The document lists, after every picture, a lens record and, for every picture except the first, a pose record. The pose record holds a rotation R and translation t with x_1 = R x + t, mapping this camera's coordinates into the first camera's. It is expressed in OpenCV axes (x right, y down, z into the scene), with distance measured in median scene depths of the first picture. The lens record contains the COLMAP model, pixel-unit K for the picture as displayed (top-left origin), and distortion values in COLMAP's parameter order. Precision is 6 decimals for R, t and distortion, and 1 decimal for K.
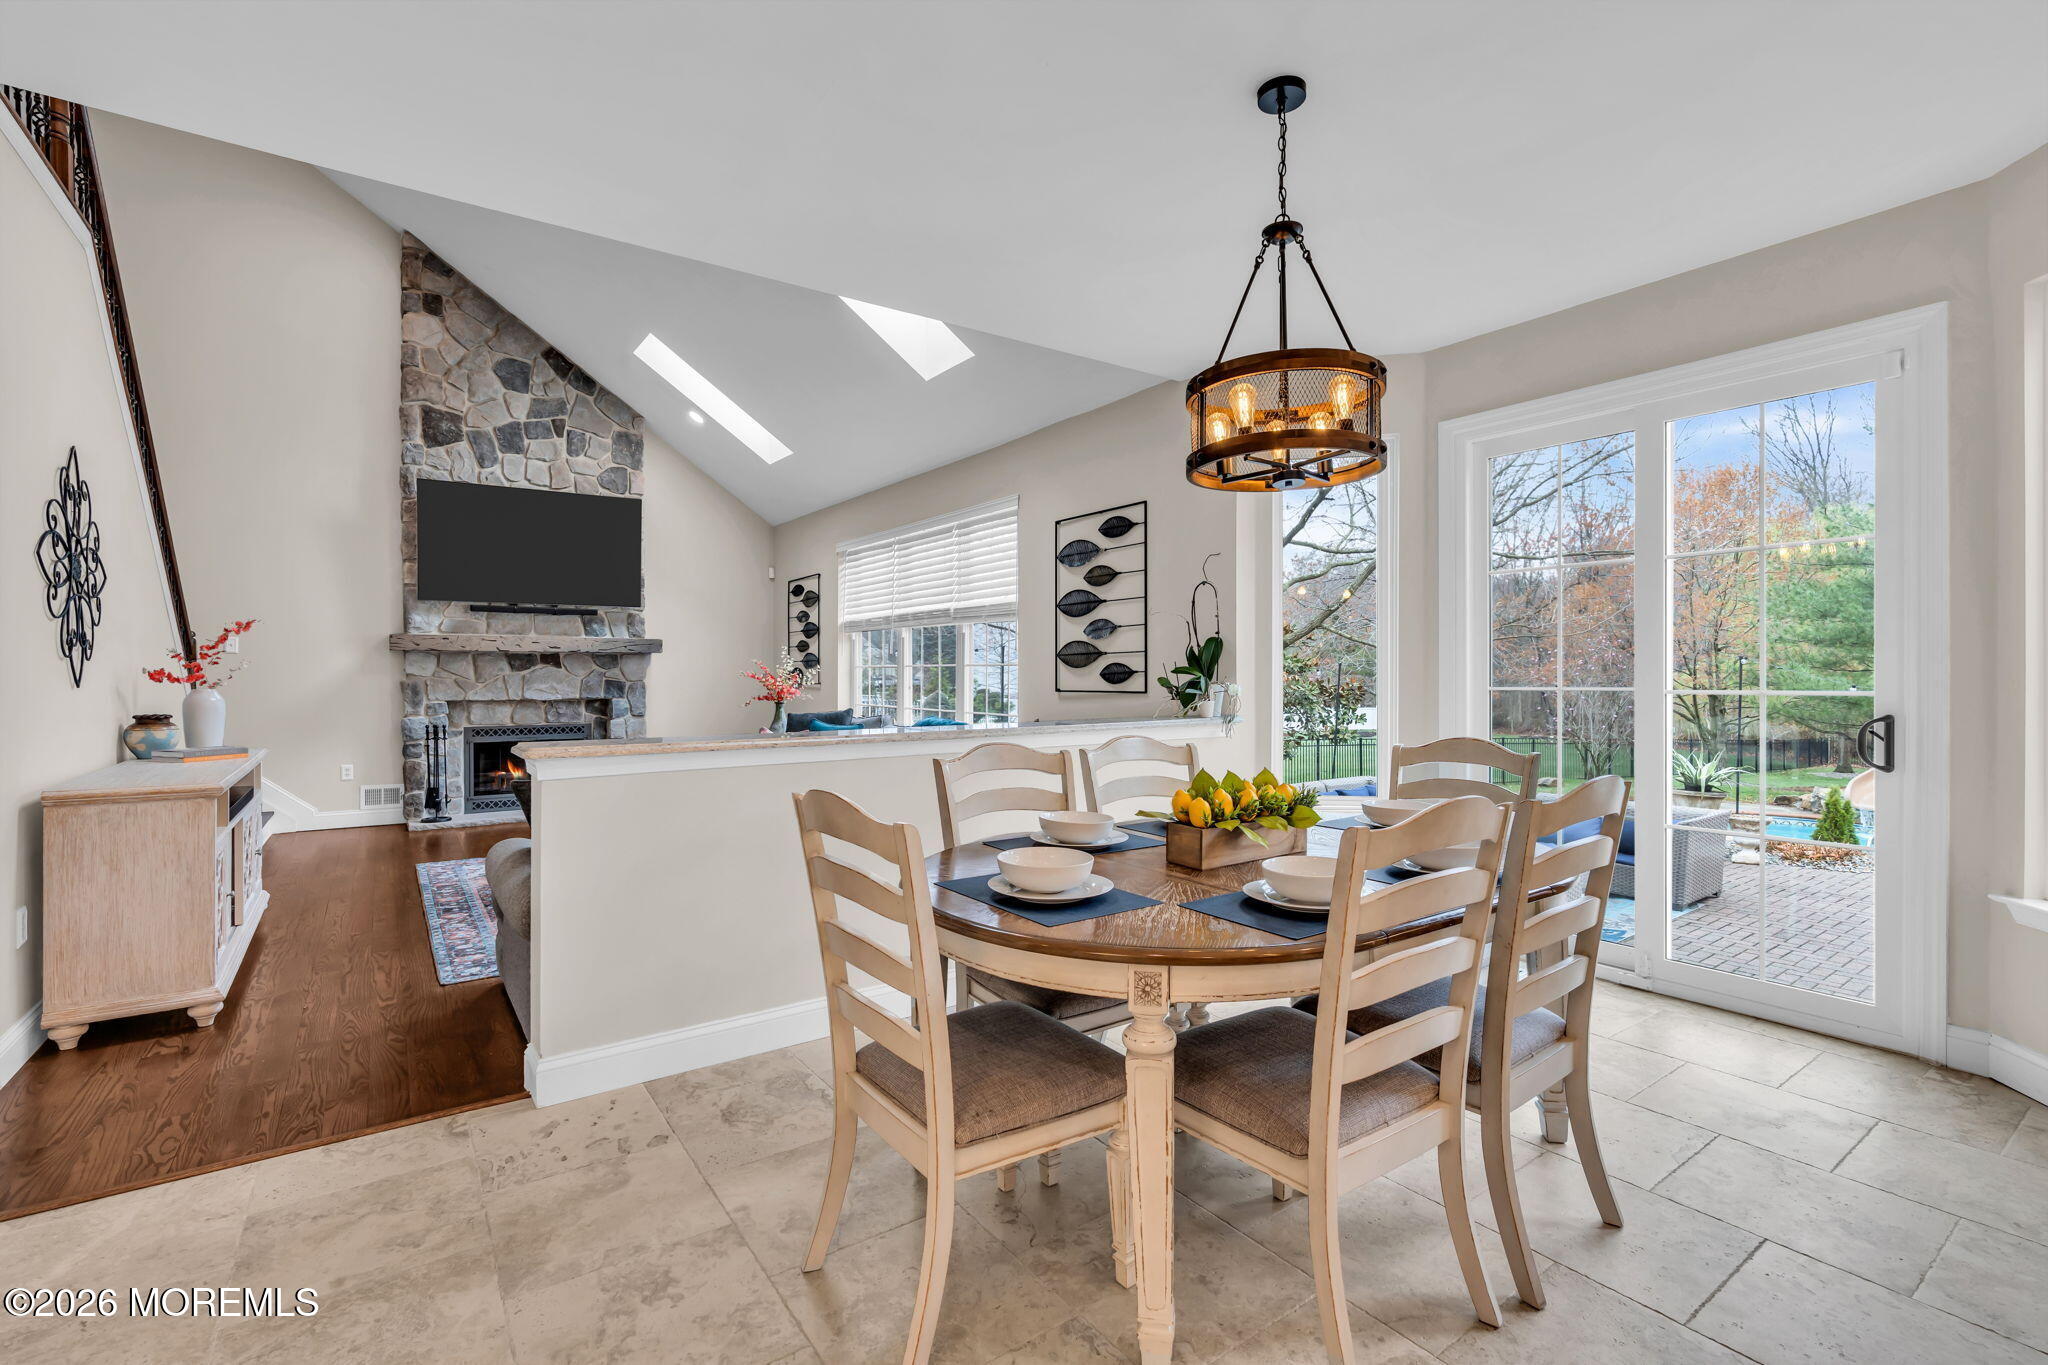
lens RADIAL K [[920.8, 0, 1021.5], [0, 920.8, 676.2], [0, 0, 1]] dist [-0.013296, 0.004220]
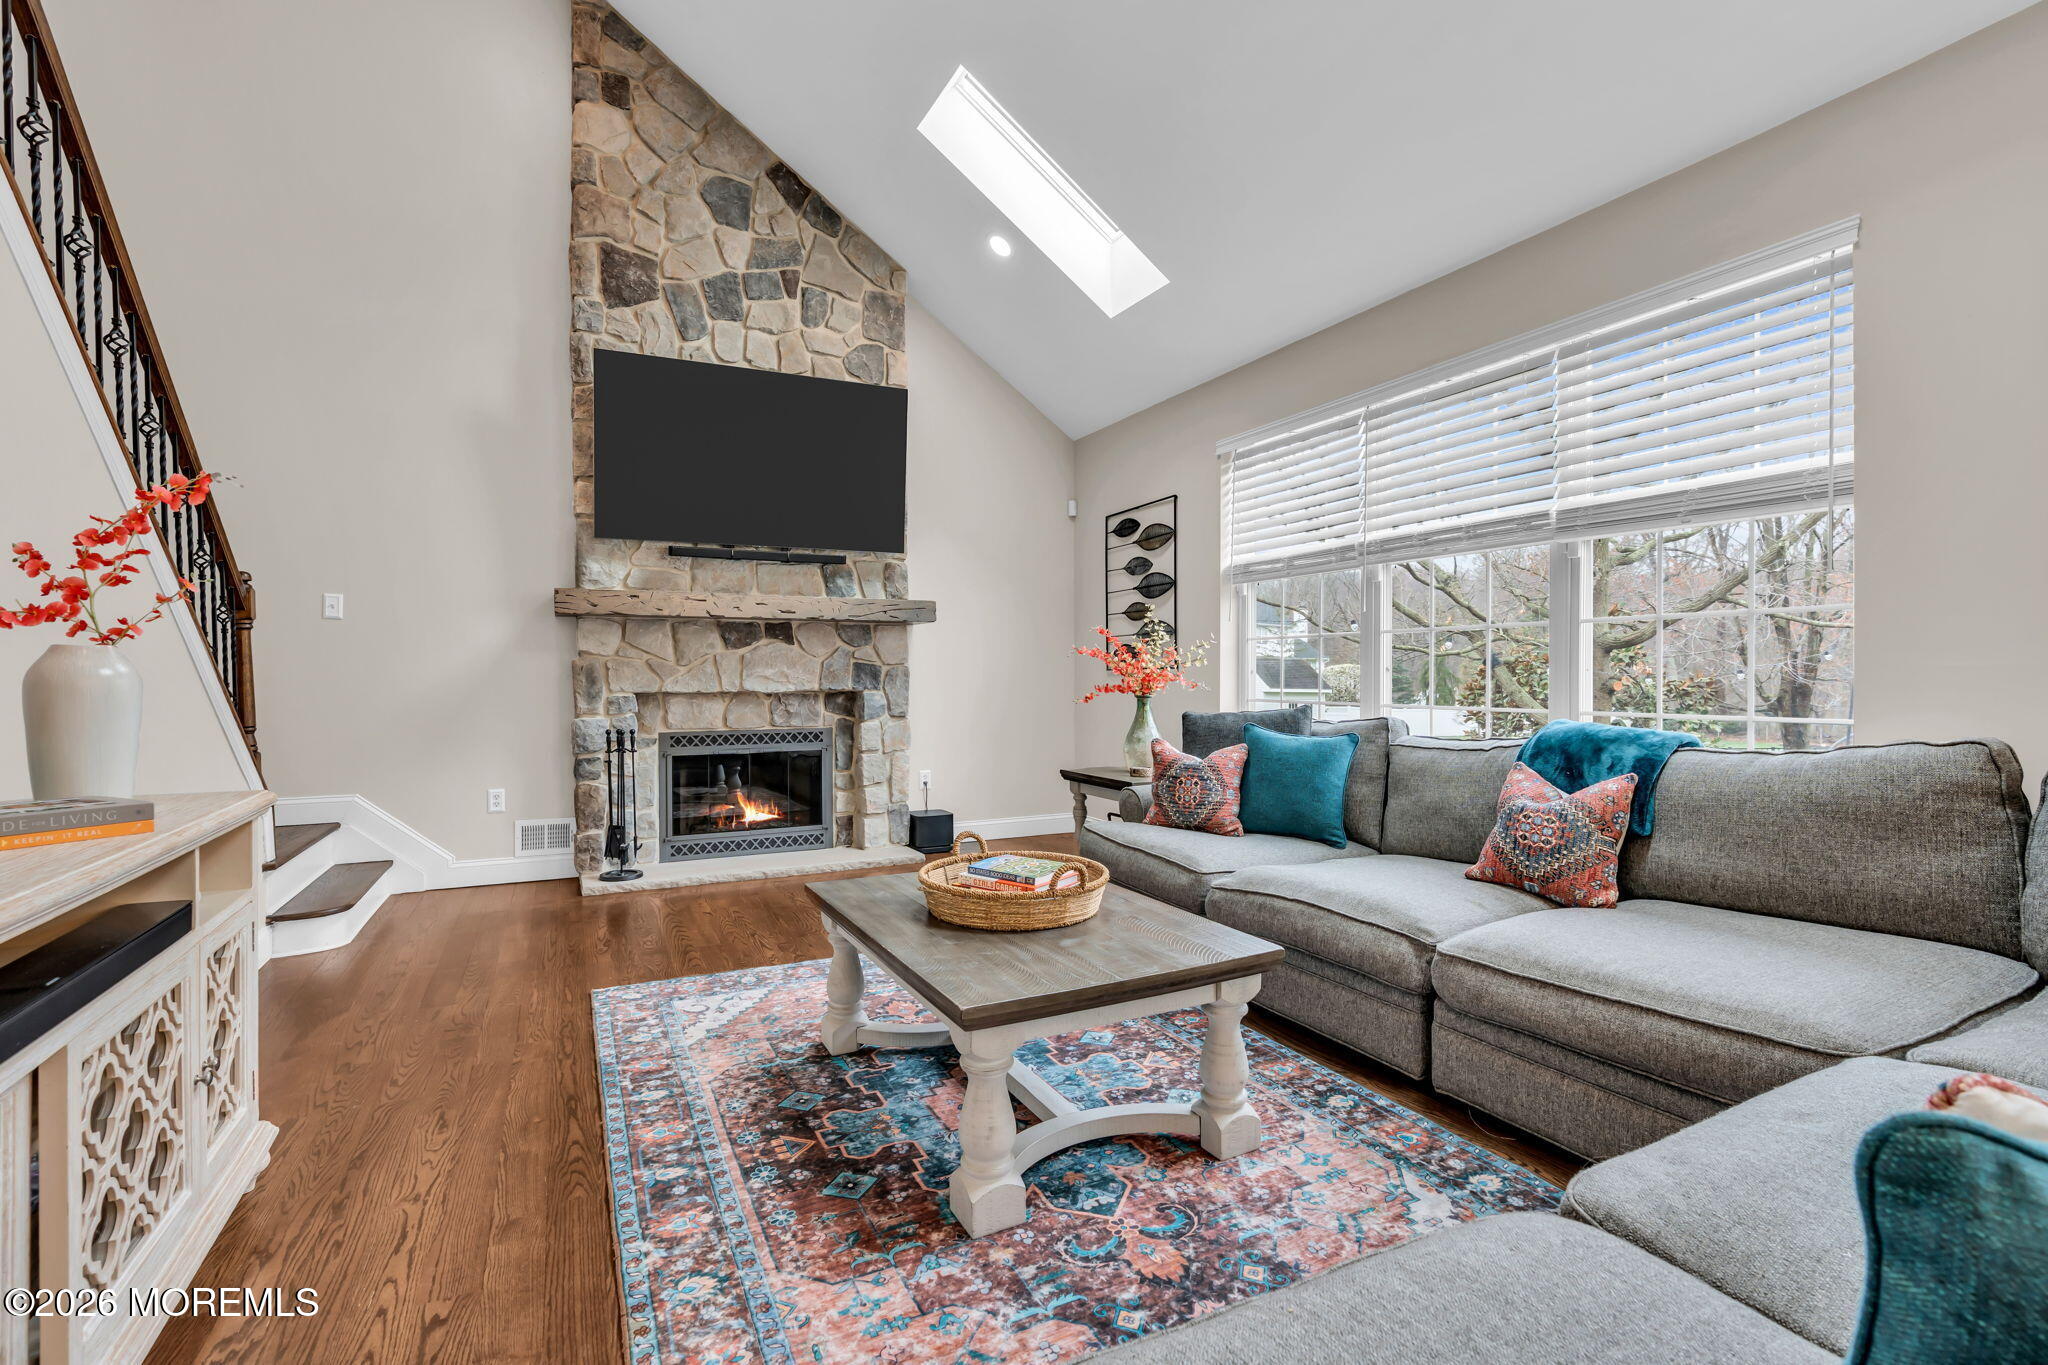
lens RADIAL K [[920.8, 0, 1020.1], [0, 920.8, 677.0], [0, 0, 1]] dist [-0.013296, 0.004220]
pose [[0.988822, -0.000988, -0.149097, -0.255559], [0.000907, 0.999999, -0.000611, 0.016493], [0.149098, 0.000469, 0.988822, 0.389050]]
